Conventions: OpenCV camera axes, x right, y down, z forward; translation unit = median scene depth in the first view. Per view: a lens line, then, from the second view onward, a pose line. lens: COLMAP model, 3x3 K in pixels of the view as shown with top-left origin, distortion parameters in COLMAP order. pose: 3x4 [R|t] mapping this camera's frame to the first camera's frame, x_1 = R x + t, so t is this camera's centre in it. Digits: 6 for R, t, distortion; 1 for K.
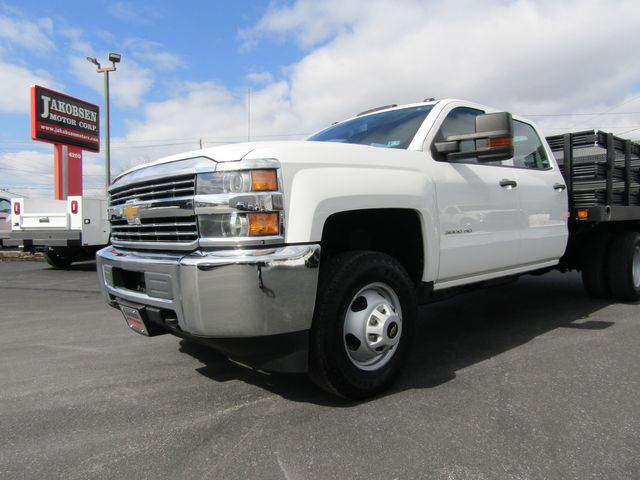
lens RADIAL K [[455.0, 0, 320.0], [0, 455.0, 240.0], [0, 0, 1]] dist [-0.007891, 0.001179]
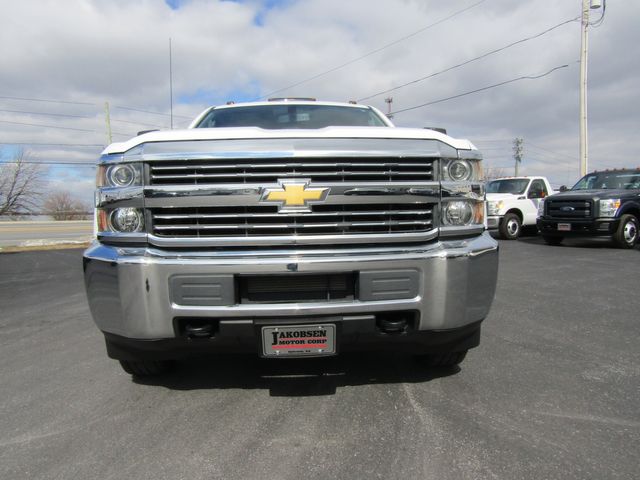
lens RADIAL K [[455.0, 0, 320.0], [0, 455.0, 240.0], [0, 0, 1]] dist [-0.007891, 0.001179]
pose [[0.624307, -0.044196, 0.779928, -0.975673], [0.030147, 0.999018, 0.032480, -0.013050], [-0.780597, 0.003235, 0.625026, 0.513530]]
